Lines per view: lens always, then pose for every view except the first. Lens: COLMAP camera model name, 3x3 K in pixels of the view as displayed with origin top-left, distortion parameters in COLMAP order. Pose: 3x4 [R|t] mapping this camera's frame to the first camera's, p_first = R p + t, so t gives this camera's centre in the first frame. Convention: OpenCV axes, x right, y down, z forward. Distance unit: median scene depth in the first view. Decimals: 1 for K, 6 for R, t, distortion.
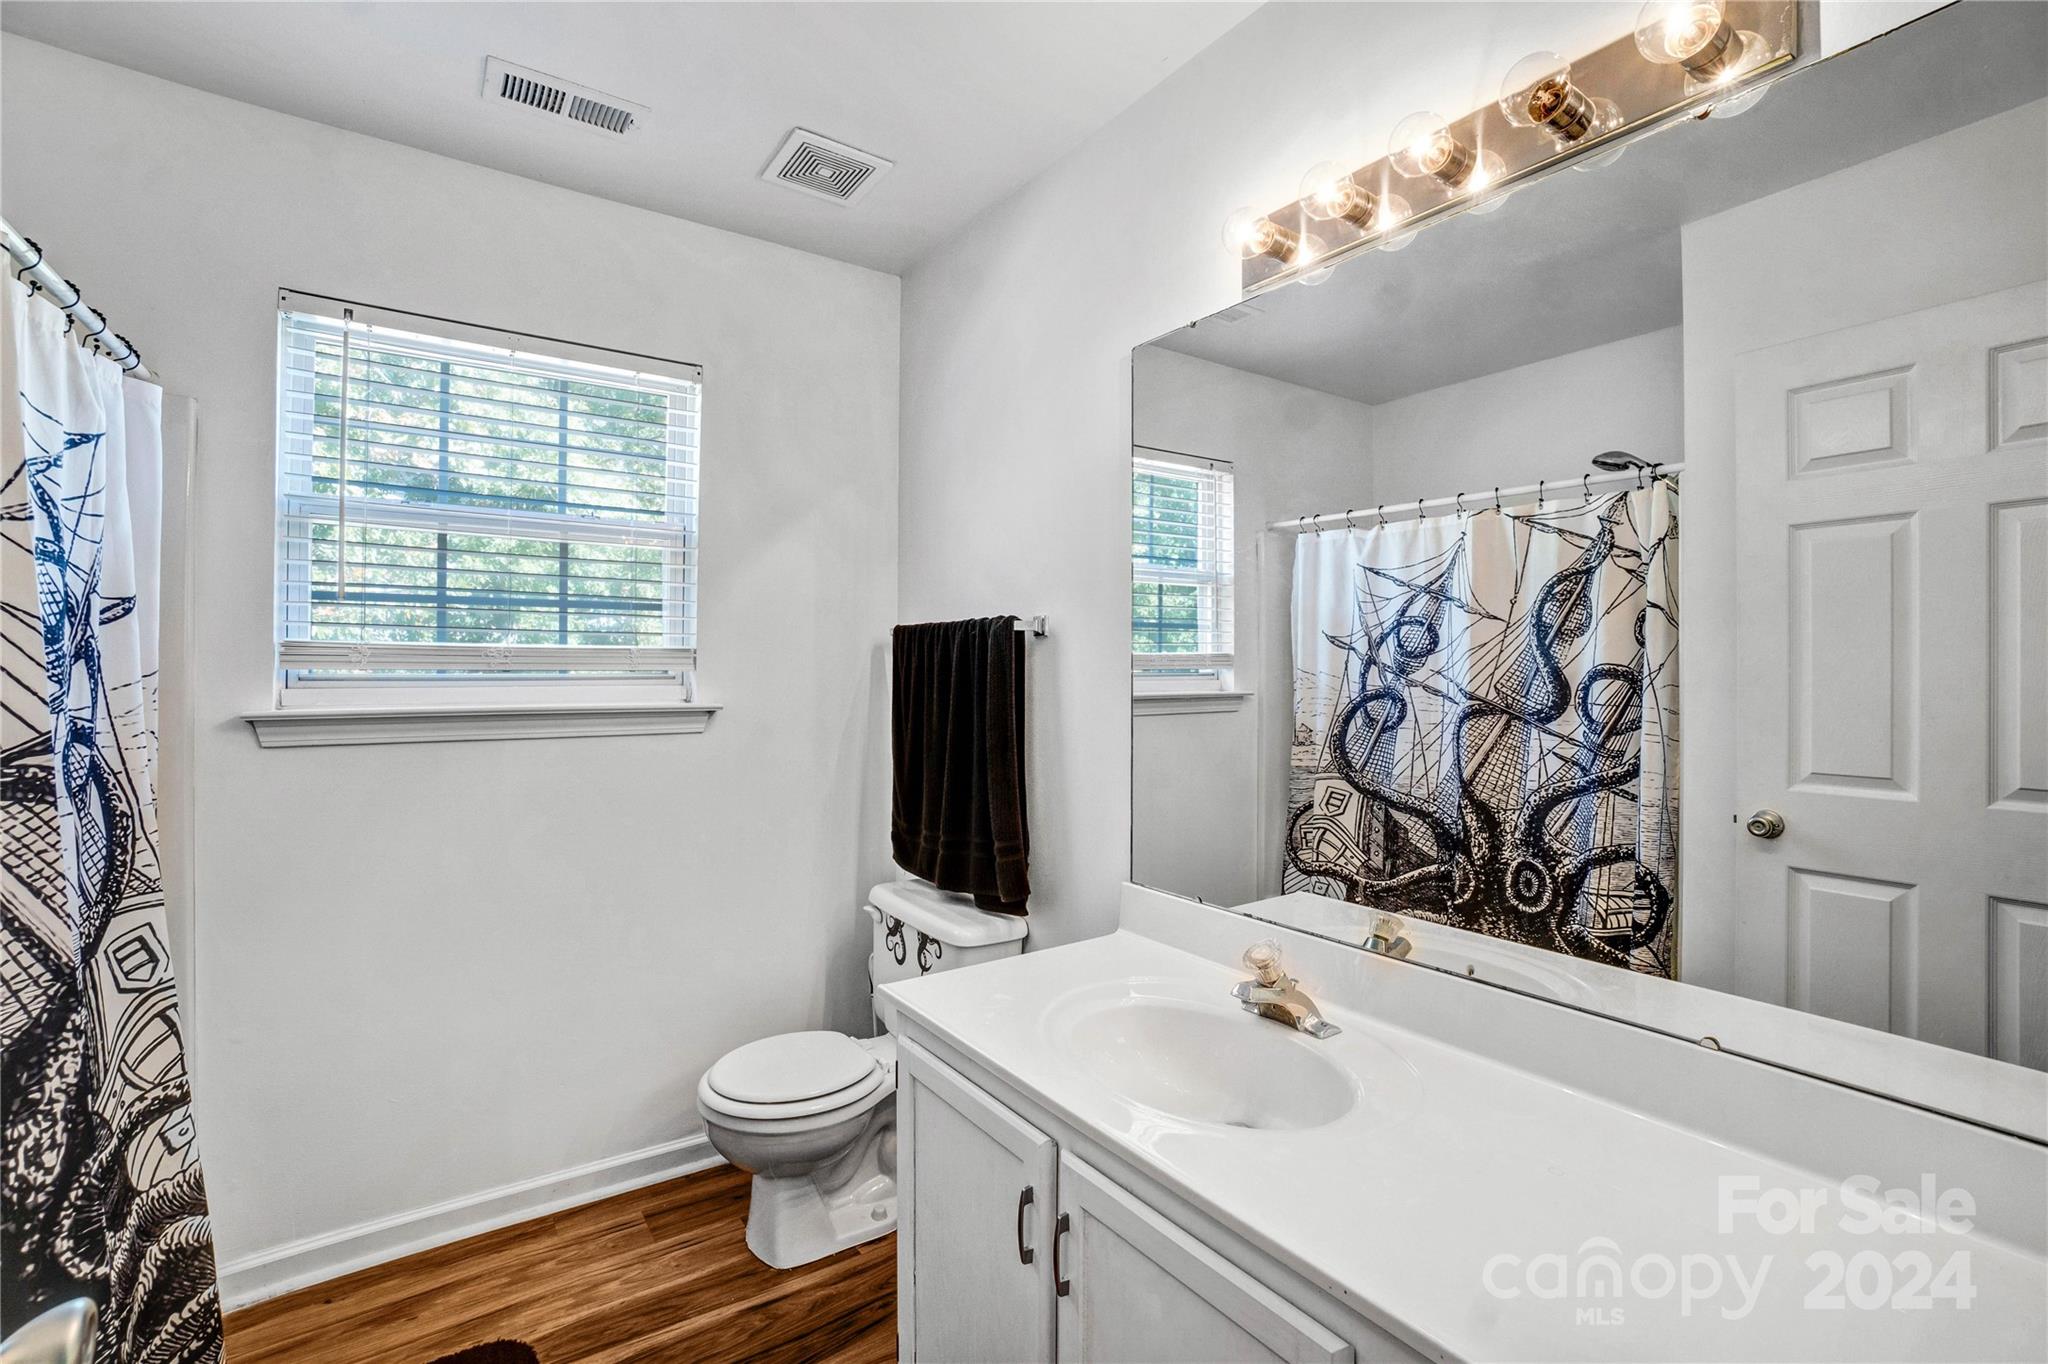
lens RADIAL K [[908.6, 0, 1015.1], [0, 908.6, 674.3], [0, 0, 1]] dist [-0.058017, 0.020448]
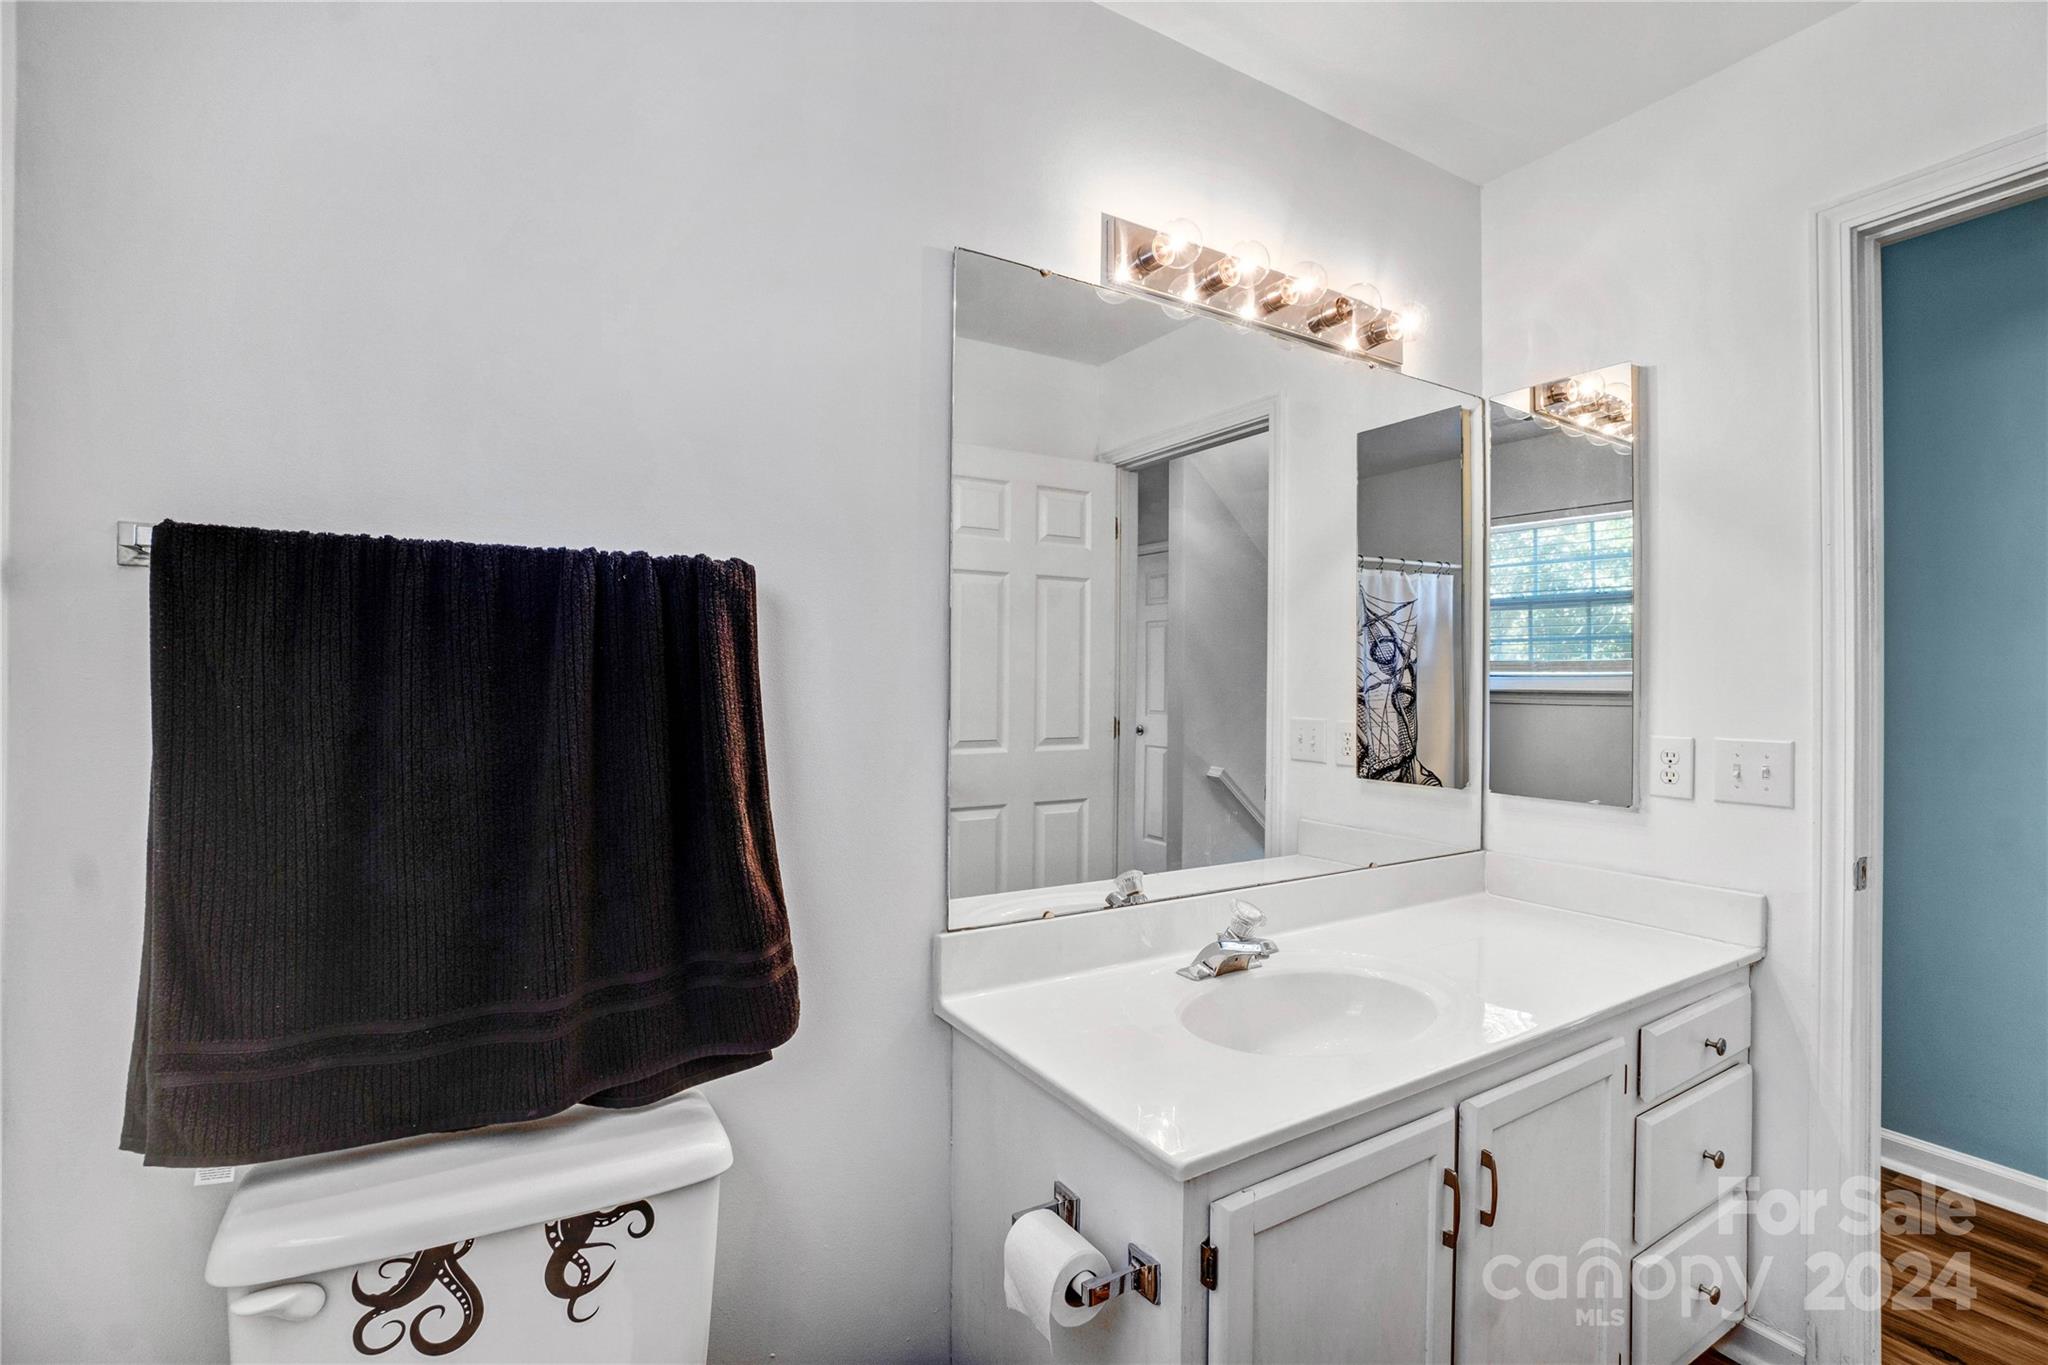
lens RADIAL K [[908.6, 0, 1015.1], [0, 908.6, 674.8], [0, 0, 1]] dist [-0.058017, 0.020448]
pose [[0.059925, 0.006500, 0.998182, -0.621797], [-0.012549, 0.999905, -0.005758, 0.011685], [-0.998124, -0.012181, 0.060001, 0.869340]]
